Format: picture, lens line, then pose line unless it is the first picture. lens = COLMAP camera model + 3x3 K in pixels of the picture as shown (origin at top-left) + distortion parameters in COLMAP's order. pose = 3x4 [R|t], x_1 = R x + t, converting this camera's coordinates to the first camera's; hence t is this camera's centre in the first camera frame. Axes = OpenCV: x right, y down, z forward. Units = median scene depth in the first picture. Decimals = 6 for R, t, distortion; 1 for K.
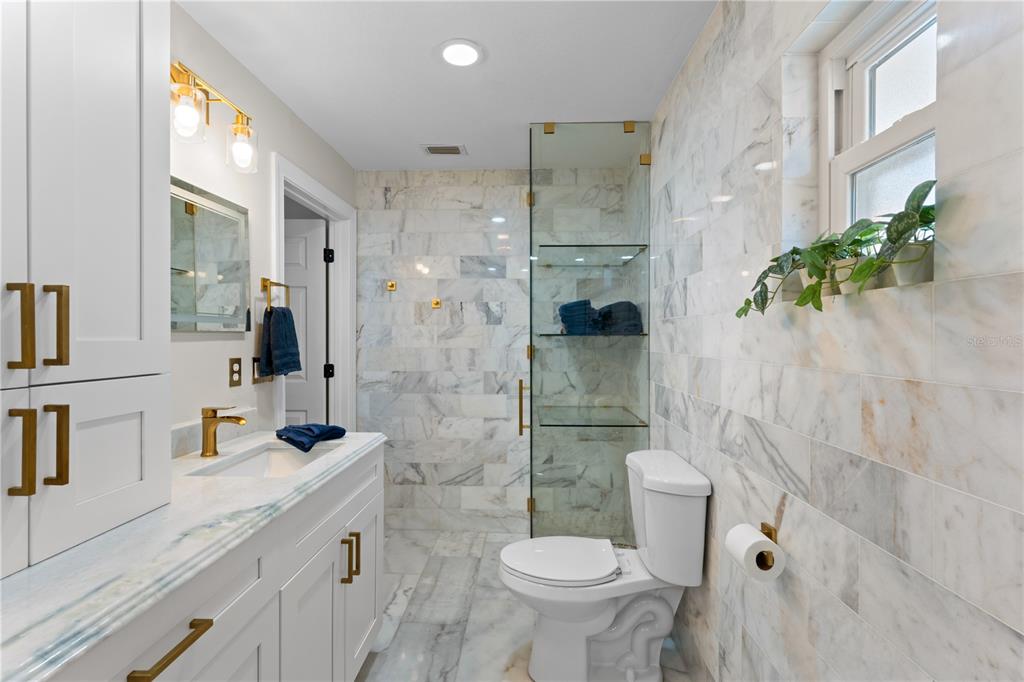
lens RADIAL K [[451.7, 0, 511.4], [0, 451.7, 342.2], [0, 0, 1]] dist [-0.000744, -0.000118]
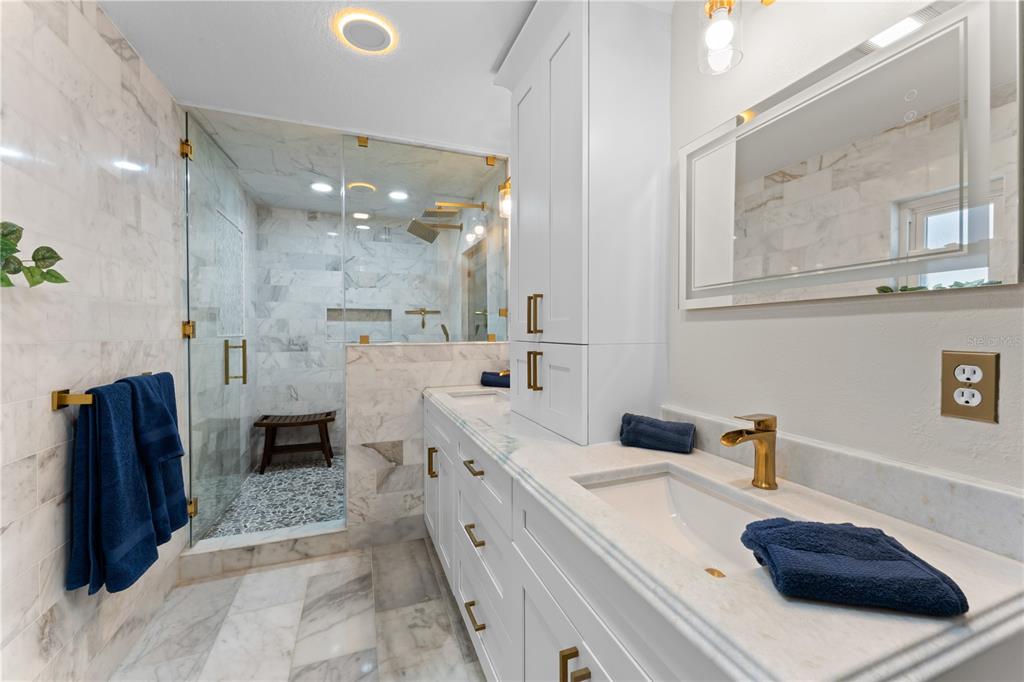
lens RADIAL K [[413.3, 0, 513.6], [0, 413.3, 334.3], [0, 0, 1]] dist [-0.001383, 0.000686]
pose [[-0.917806, 0.005856, -0.396986, -0.117475], [-0.000044, 0.999890, 0.014851, 0.021740], [0.397030, 0.013648, -0.917704, 2.028062]]
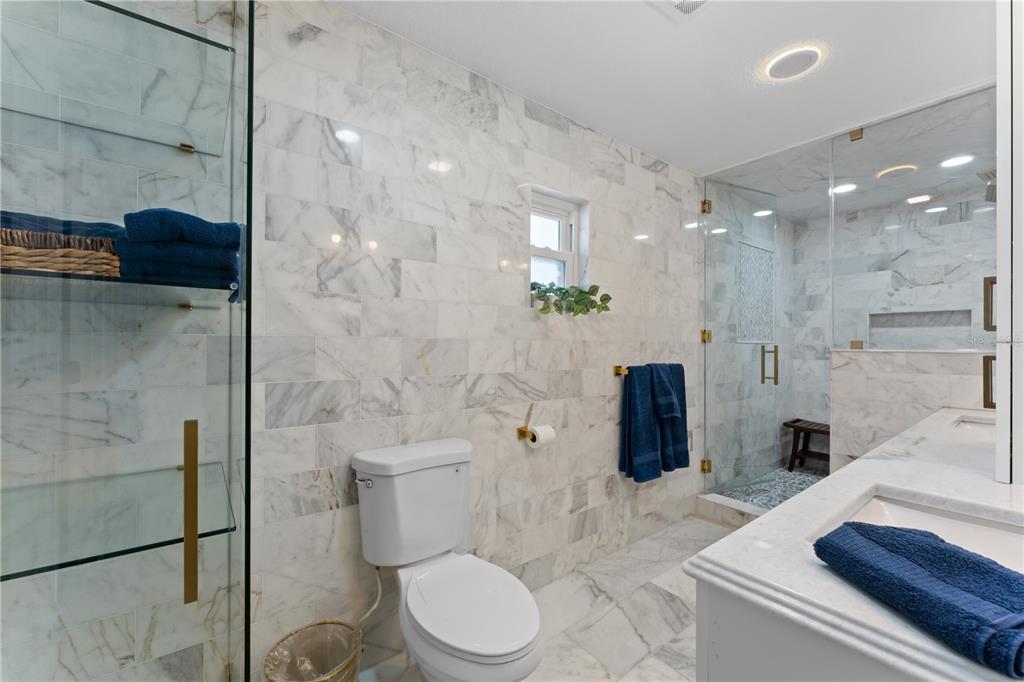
lens RADIAL K [[413.3, 0, 506.6], [0, 413.3, 342.7], [0, 0, 1]] dist [-0.001383, 0.000686]
pose [[-0.630907, -0.000350, 0.775858, -0.777039], [0.001698, 0.999997, 0.001832, 0.064725], [-0.775856, 0.002473, -0.630905, 2.351620]]
